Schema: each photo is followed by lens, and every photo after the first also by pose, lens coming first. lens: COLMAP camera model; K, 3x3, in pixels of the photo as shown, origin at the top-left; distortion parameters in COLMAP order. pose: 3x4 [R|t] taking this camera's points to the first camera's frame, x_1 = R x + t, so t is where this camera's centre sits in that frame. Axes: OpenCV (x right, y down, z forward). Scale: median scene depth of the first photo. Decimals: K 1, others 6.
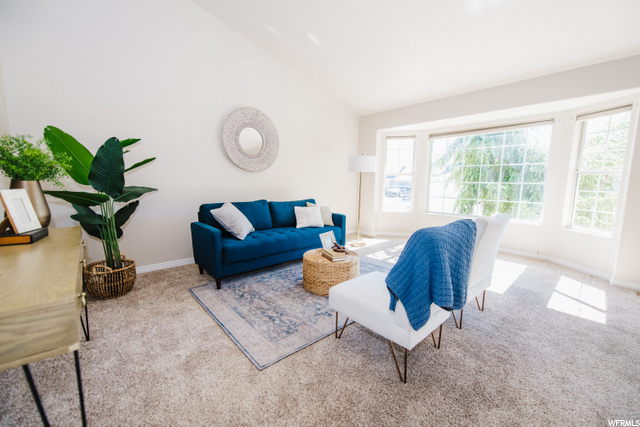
lens RADIAL K [[260.3, 0, 322.3], [0, 260.3, 214.4], [0, 0, 1]] dist [0.002717, -0.000771]
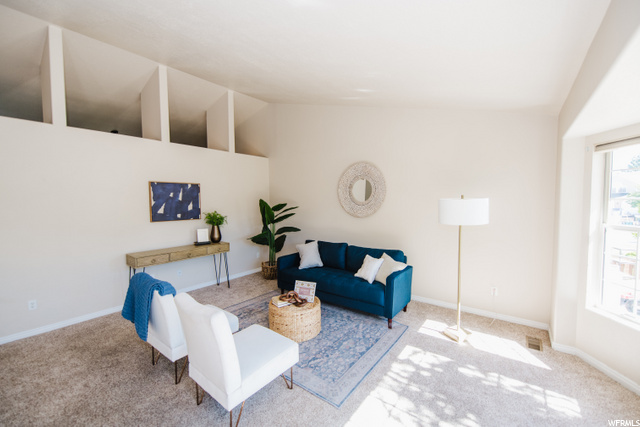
lens RADIAL K [[260.3, 0, 321.4], [0, 260.3, 213.4], [0, 0, 1]] dist [0.002717, -0.000771]
pose [[0.185070, 0.049078, -0.981499, 0.850041], [-0.107058, 0.993815, 0.029507, -0.203688], [0.976877, 0.099616, 0.189179, 0.640477]]
